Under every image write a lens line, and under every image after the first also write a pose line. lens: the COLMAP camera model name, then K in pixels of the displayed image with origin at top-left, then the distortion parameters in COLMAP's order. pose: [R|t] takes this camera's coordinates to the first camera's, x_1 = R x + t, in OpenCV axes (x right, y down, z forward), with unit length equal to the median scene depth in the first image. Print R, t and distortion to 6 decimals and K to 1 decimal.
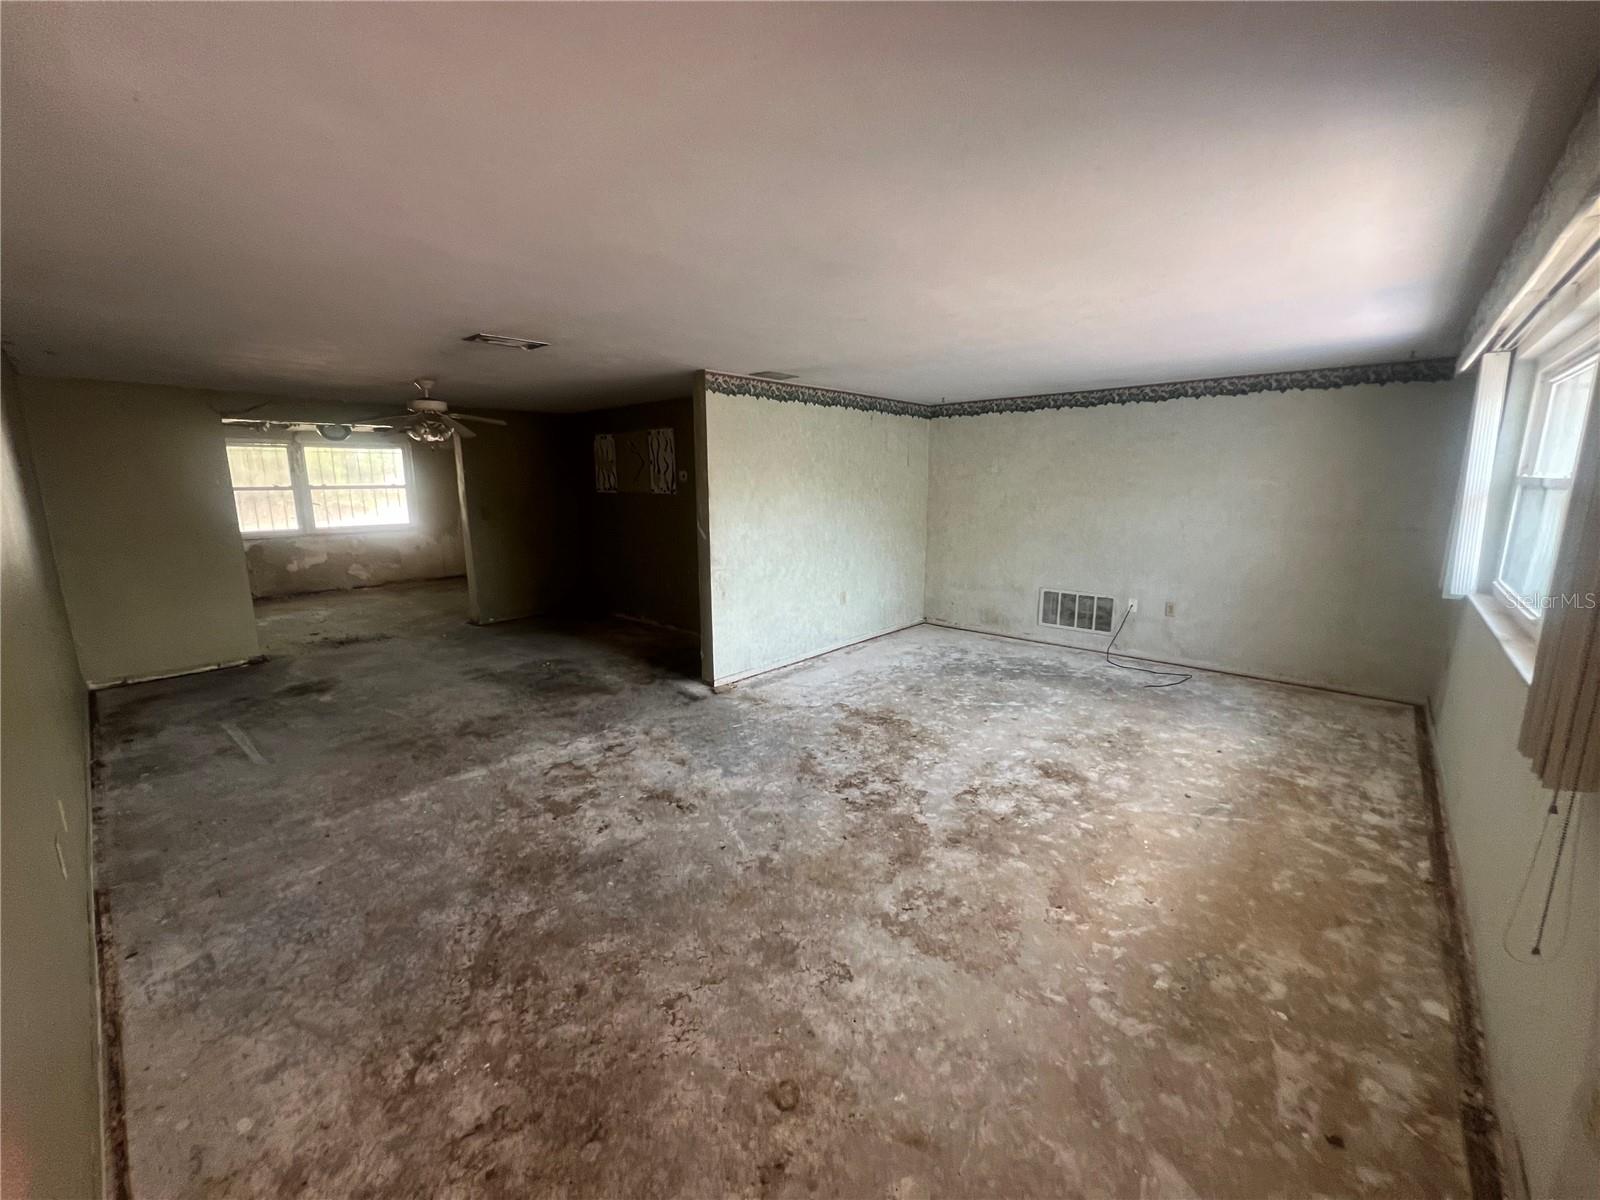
lens RADIAL K [[640.9, 0, 799.2], [0, 640.9, 596.3], [0, 0, 1]] dist [-0.003877, 0.001597]
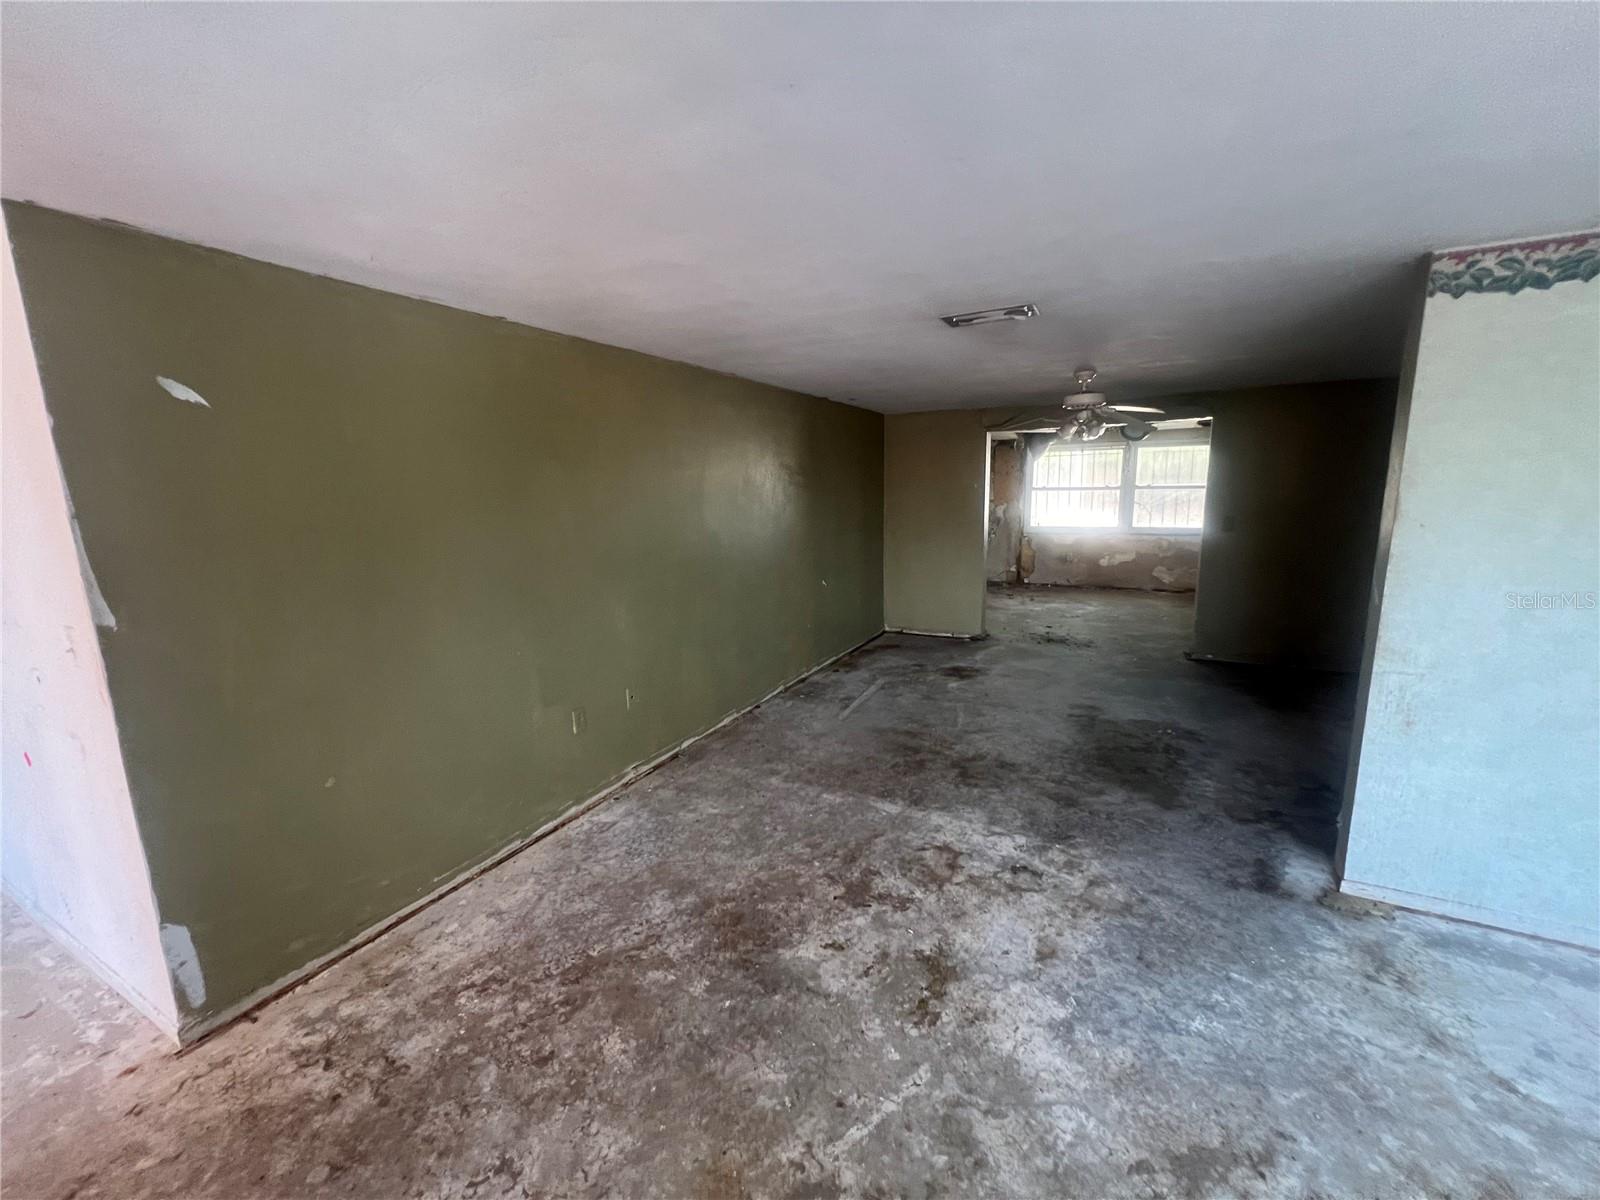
lens RADIAL K [[640.9, 0, 797.4], [0, 640.9, 598.1], [0, 0, 1]] dist [-0.003877, 0.001597]
pose [[0.243640, 0.168906, -0.955045, 0.266695], [-0.158434, 0.978422, 0.132622, -0.109664], [0.956838, 0.119000, 0.265143, 0.536666]]
